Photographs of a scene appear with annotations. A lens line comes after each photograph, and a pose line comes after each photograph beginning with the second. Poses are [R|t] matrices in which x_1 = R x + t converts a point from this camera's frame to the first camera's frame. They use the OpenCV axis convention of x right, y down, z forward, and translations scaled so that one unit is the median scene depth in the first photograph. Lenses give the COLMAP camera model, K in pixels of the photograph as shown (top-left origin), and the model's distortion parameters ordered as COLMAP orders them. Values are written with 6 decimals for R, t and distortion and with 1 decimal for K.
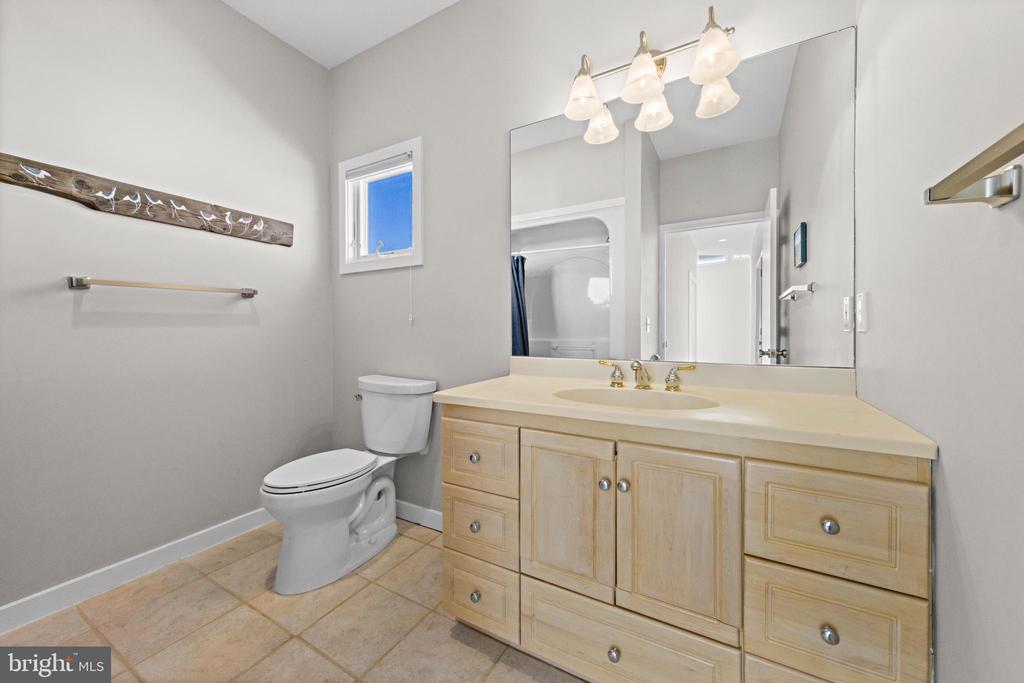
lens RADIAL K [[389.3, 0, 512.0], [0, 389.3, 341.5], [0, 0, 1]] dist [0.000359, 0.000021]
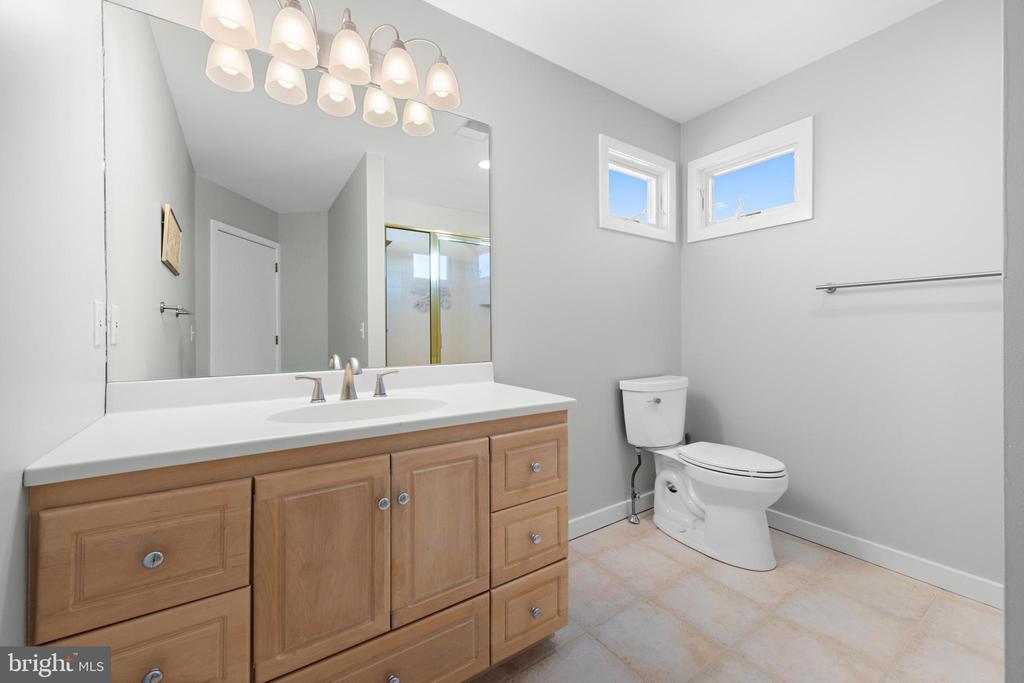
lens RADIAL K [[400.6, 0, 515.2], [0, 400.6, 335.2], [0, 0, 1]] dist [0.006334, 0.000007]
pose [[0.434737, 0.004024, 0.900549, -0.451513], [0.031191, 0.999323, -0.019523, -0.001312], [-0.900017, 0.036577, 0.434317, 0.273321]]
